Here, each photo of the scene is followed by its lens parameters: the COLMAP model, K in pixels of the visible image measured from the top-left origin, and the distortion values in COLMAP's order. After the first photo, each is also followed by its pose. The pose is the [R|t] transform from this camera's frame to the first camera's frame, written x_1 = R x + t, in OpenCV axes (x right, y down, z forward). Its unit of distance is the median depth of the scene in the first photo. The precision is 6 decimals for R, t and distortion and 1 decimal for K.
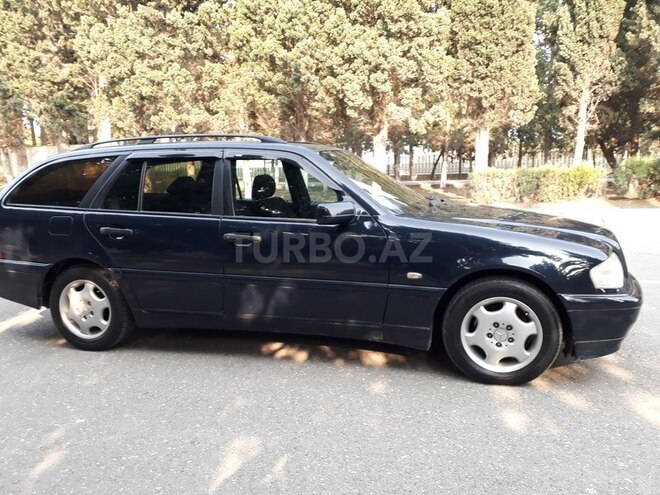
lens RADIAL K [[527.6, 0, 331.1], [0, 527.6, 245.8], [0, 0, 1]] dist [0.044414, -0.059232]
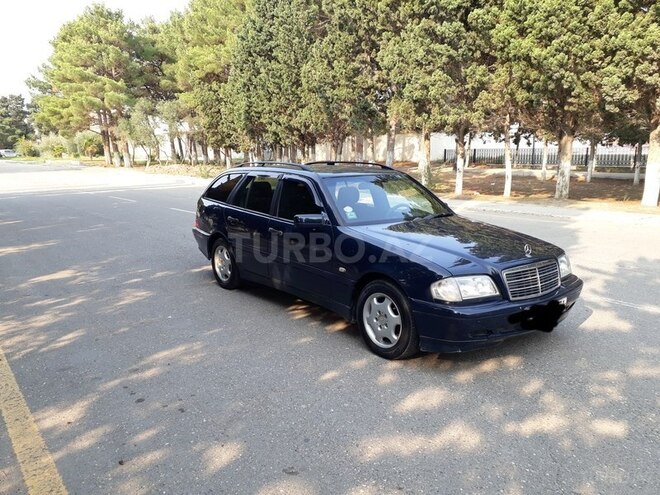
lens RADIAL K [[527.6, 0, 333.6], [0, 527.6, 247.9], [0, 0, 1]] dist [0.044414, -0.059232]
pose [[0.807883, 0.123009, -0.576363, 0.219181], [-0.101341, 0.992403, 0.069752, -0.023606], [0.580565, 0.002058, 0.814211, -0.047762]]
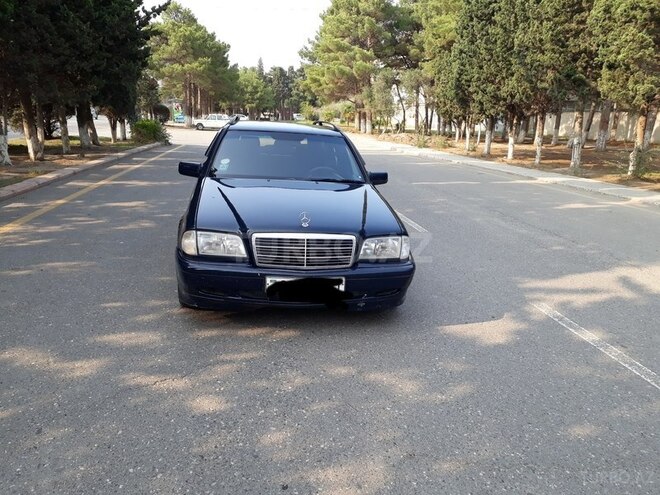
lens RADIAL K [[527.6, 0, 333.0], [0, 527.6, 246.6], [0, 0, 1]] dist [0.044414, -0.059232]
pose [[0.422654, 0.254844, -0.869723, 0.377691], [-0.192108, 0.963036, 0.188828, -0.051689], [0.885696, 0.087272, 0.455989, 0.148052]]
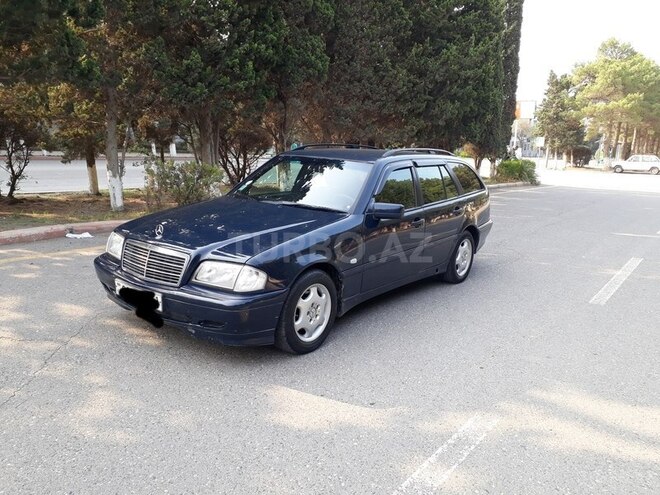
lens RADIAL K [[527.6, 0, 330.3], [0, 527.6, 251.1], [0, 0, 1]] dist [0.044414, -0.059232]
pose [[-0.361659, 0.197330, -0.911188, 0.355185], [-0.169393, 0.947169, 0.272355, -0.092189], [0.916793, 0.252848, -0.309126, 0.424254]]
